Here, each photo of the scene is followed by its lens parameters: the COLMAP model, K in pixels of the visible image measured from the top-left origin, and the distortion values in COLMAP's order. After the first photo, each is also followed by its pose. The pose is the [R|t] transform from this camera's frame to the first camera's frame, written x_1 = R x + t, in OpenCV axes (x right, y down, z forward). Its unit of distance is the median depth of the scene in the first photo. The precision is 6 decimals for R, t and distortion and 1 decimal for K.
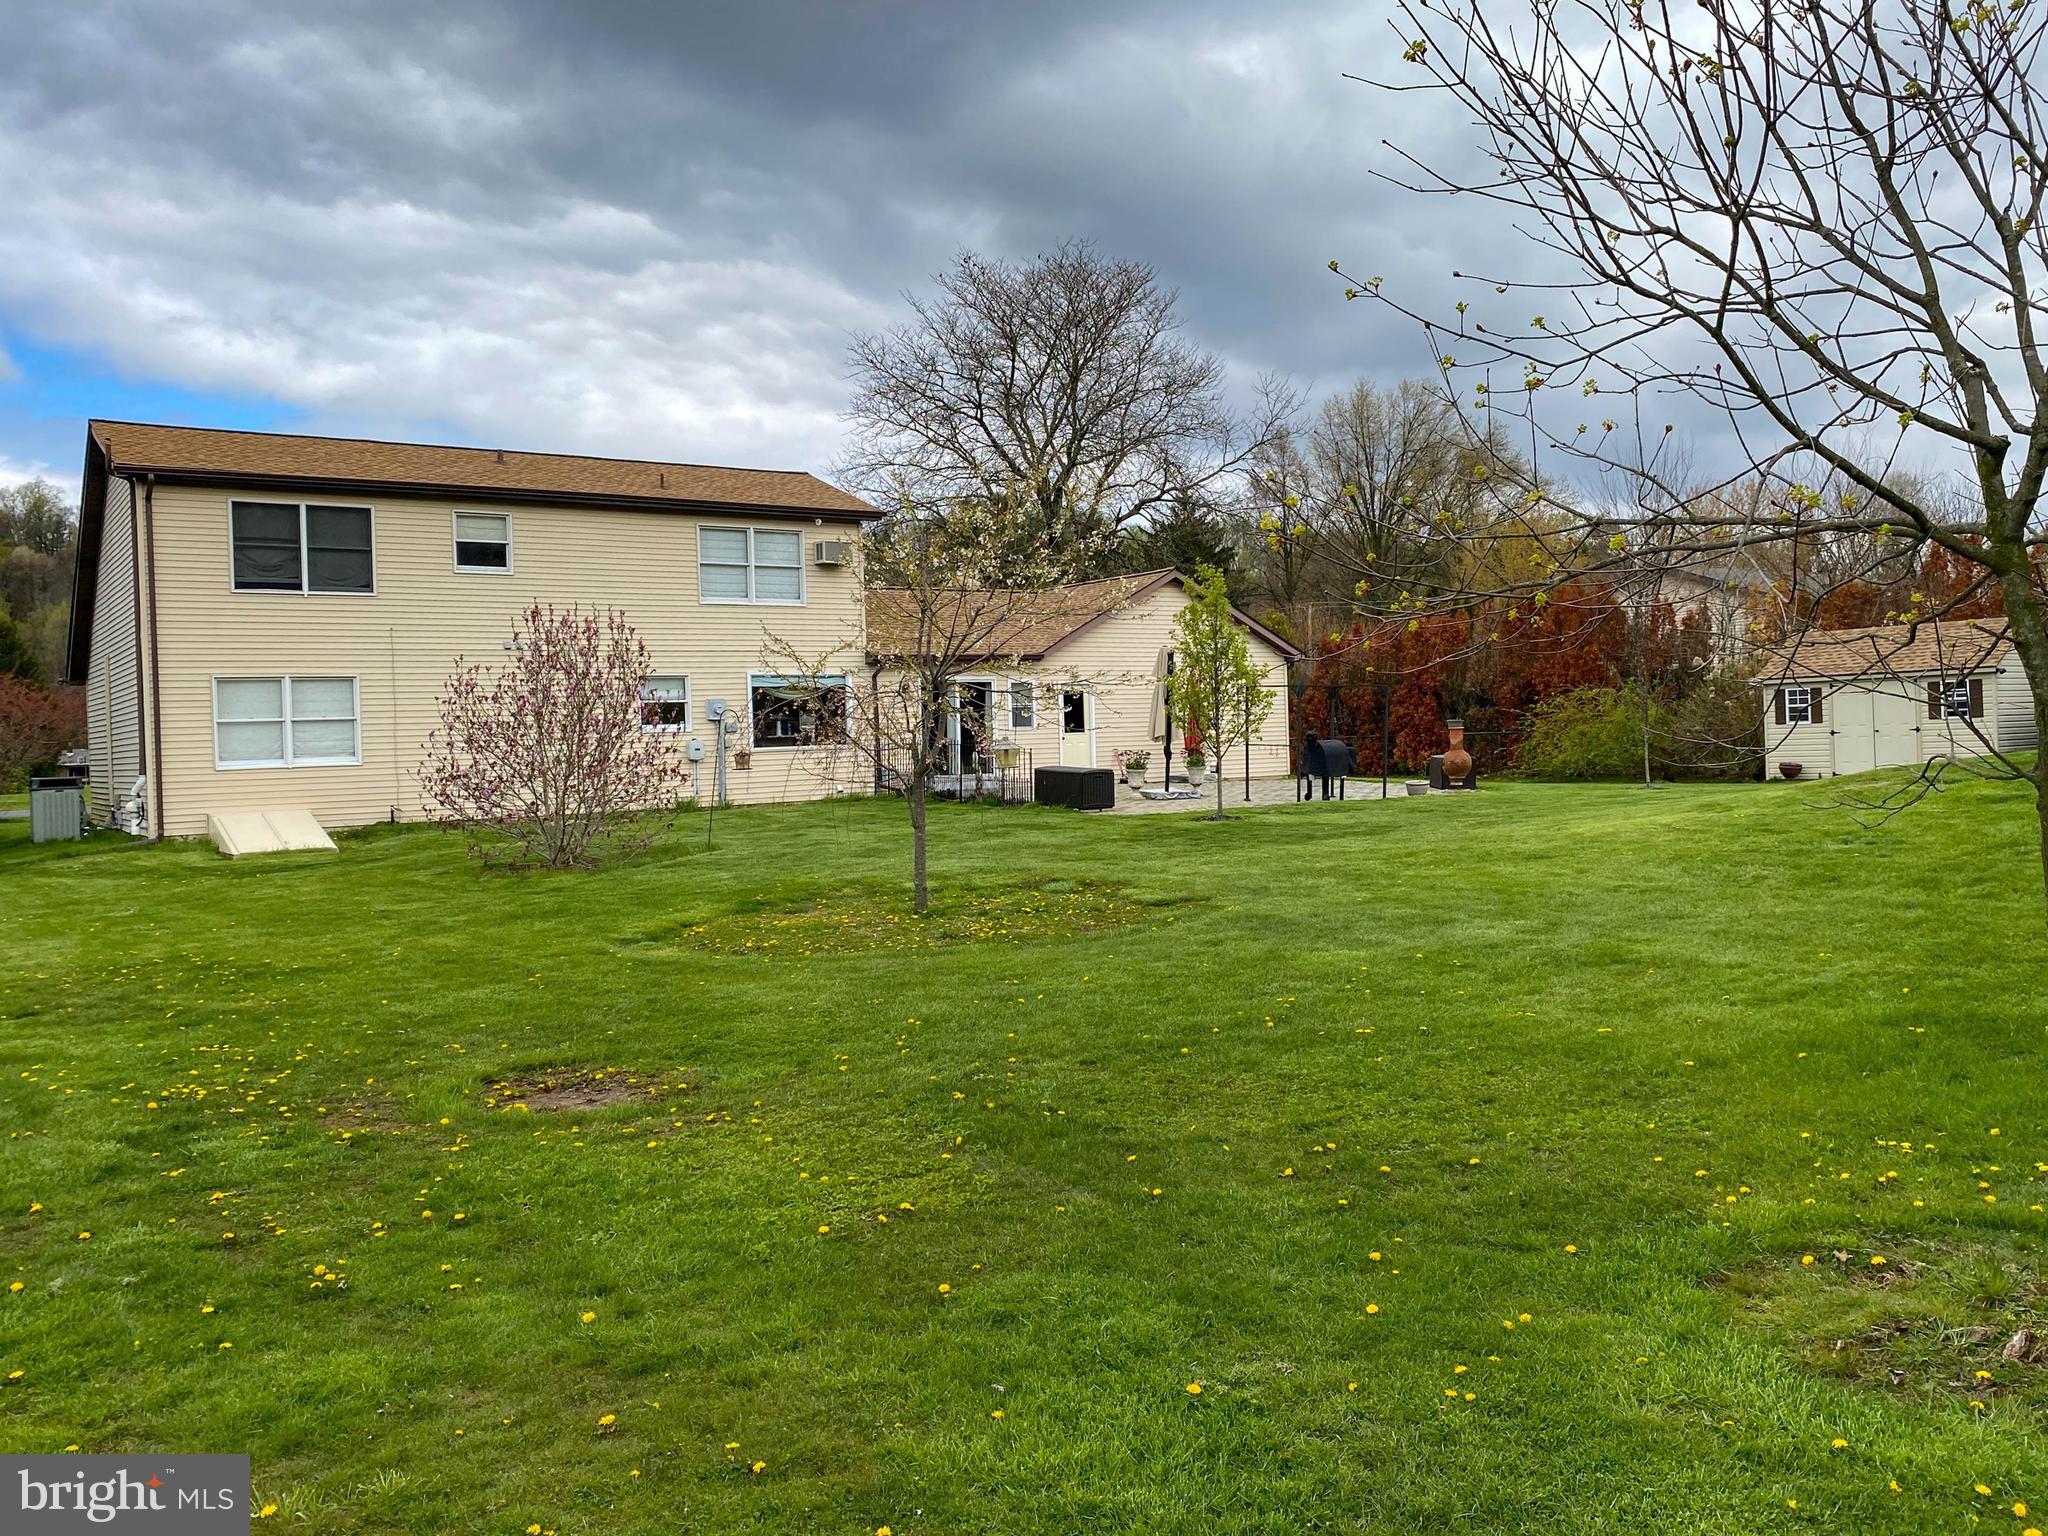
lens RADIAL K [[1631.5, 0, 1030.1], [0, 1631.5, 763.4], [0, 0, 1]] dist [0.037354, 0.002459]
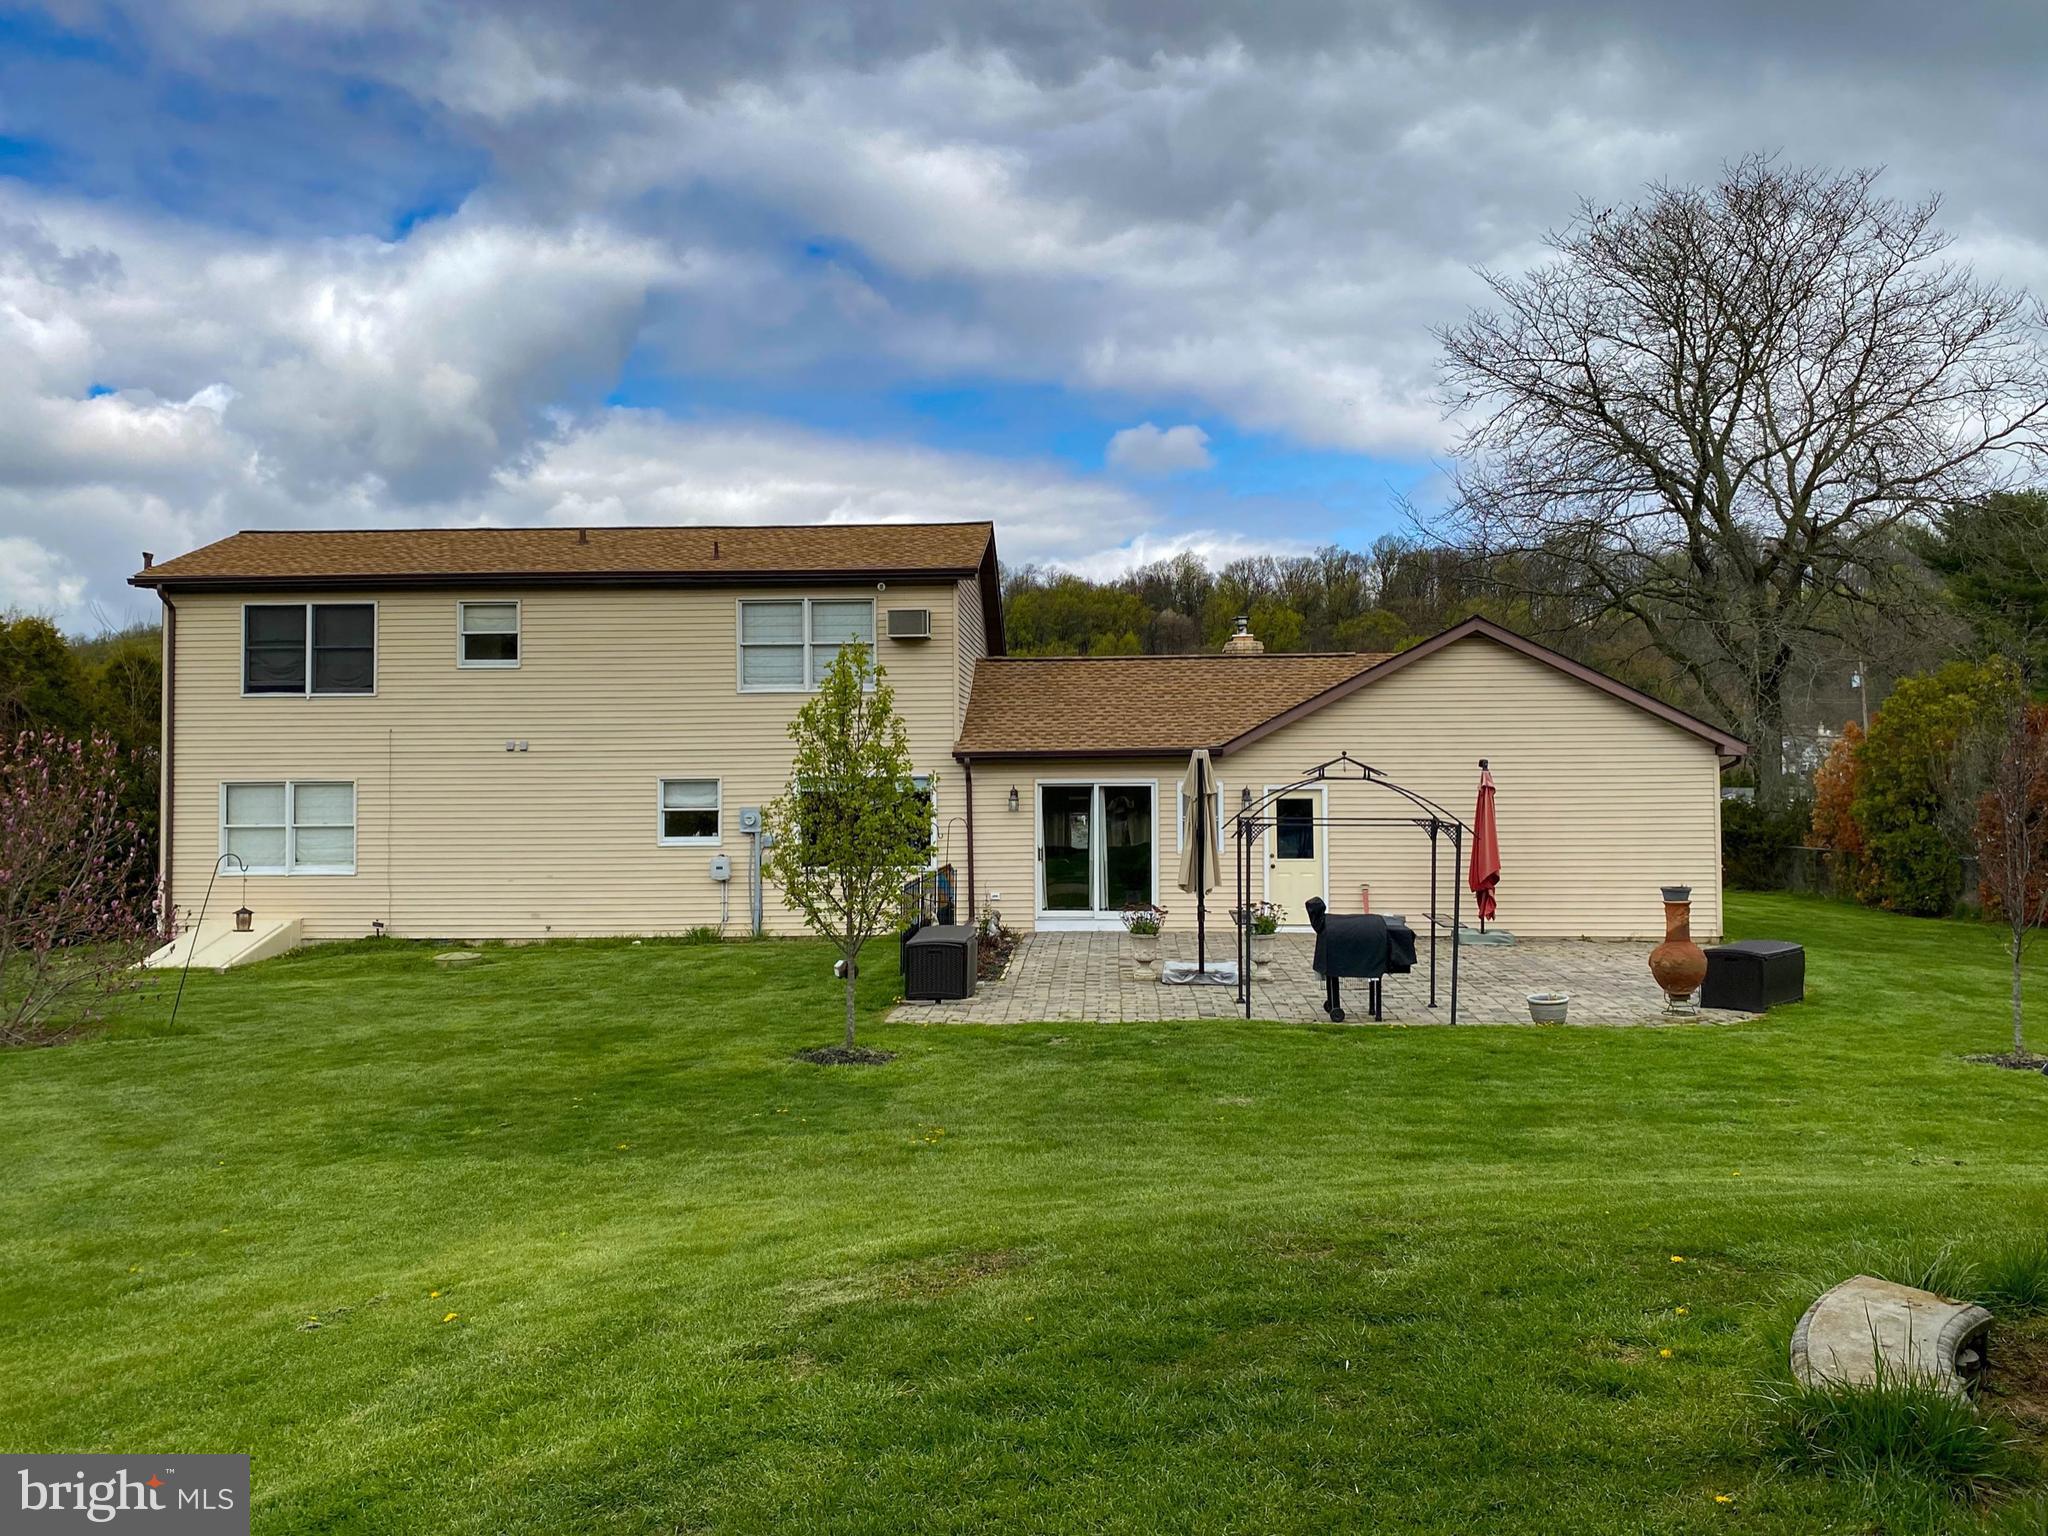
lens RADIAL K [[1631.5, 0, 1026.2], [0, 1631.5, 761.8], [0, 0, 1]] dist [0.037354, 0.002459]
pose [[0.797523, 0.015119, -0.603100, 0.466617], [-0.028125, 0.999531, -0.012135, -0.062639], [0.602633, 0.026641, 0.797574, 0.468342]]
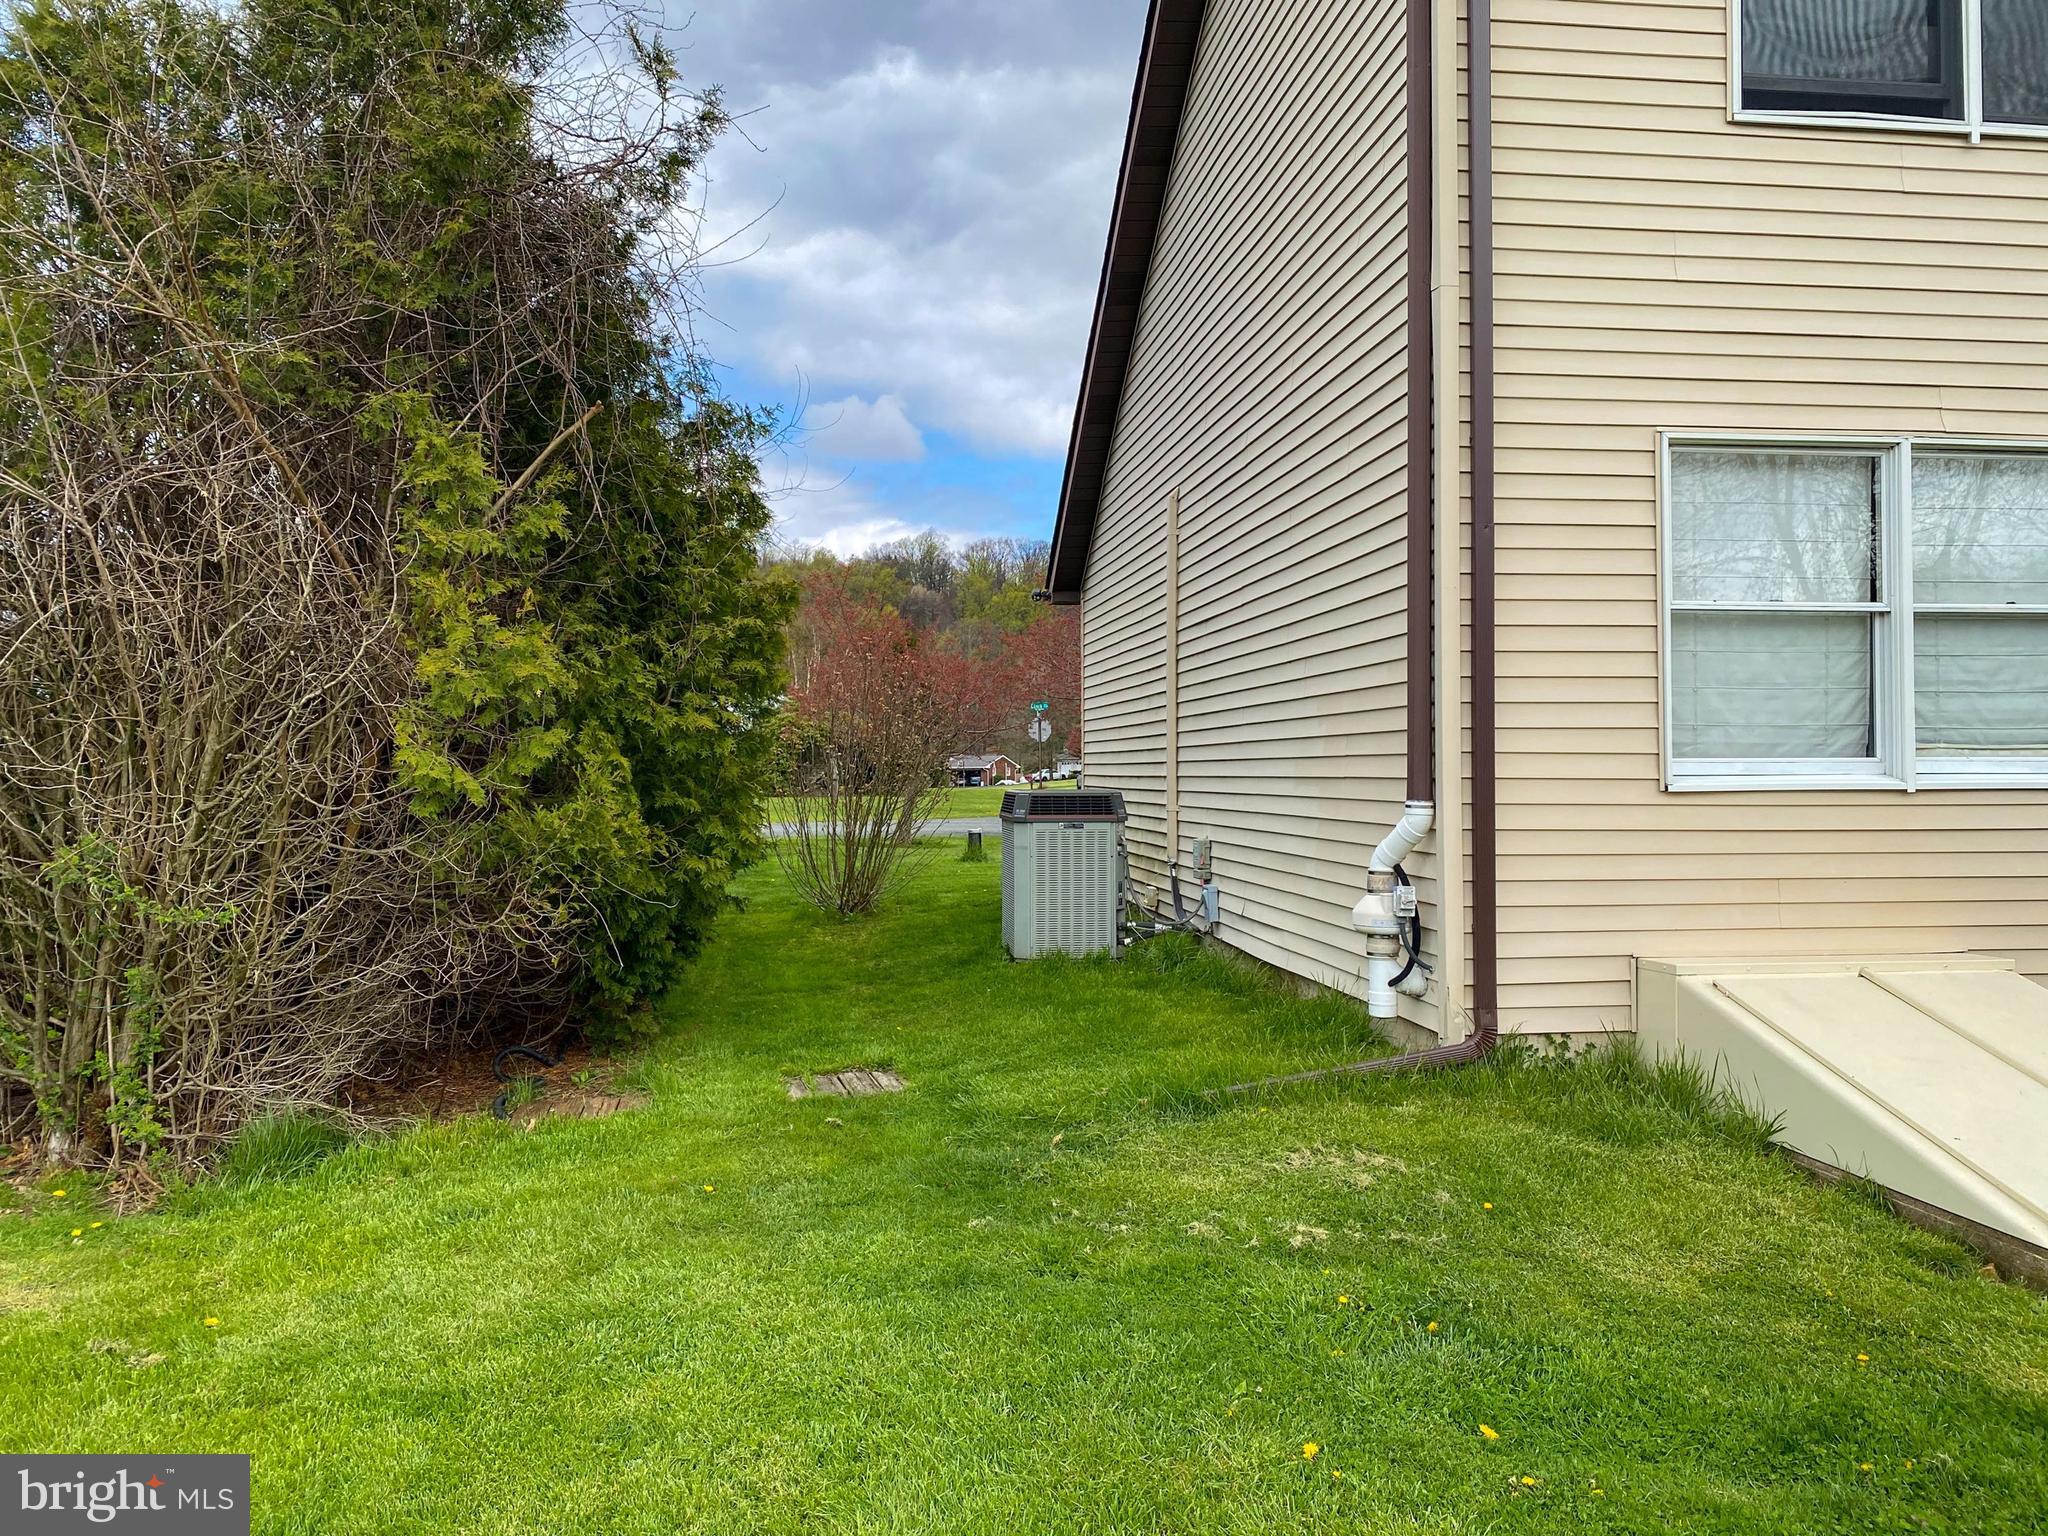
lens RADIAL K [[1540.7, 0, 1024.3], [0, 1540.7, 768.0], [0, 0, 1]] dist [-0.003193, -0.004545]
pose [[0.894219, 0.030363, -0.446599, -0.448761], [-0.032689, 0.999462, 0.002496, 0.002955], [0.446435, 0.012367, 0.894731, 0.691433]]
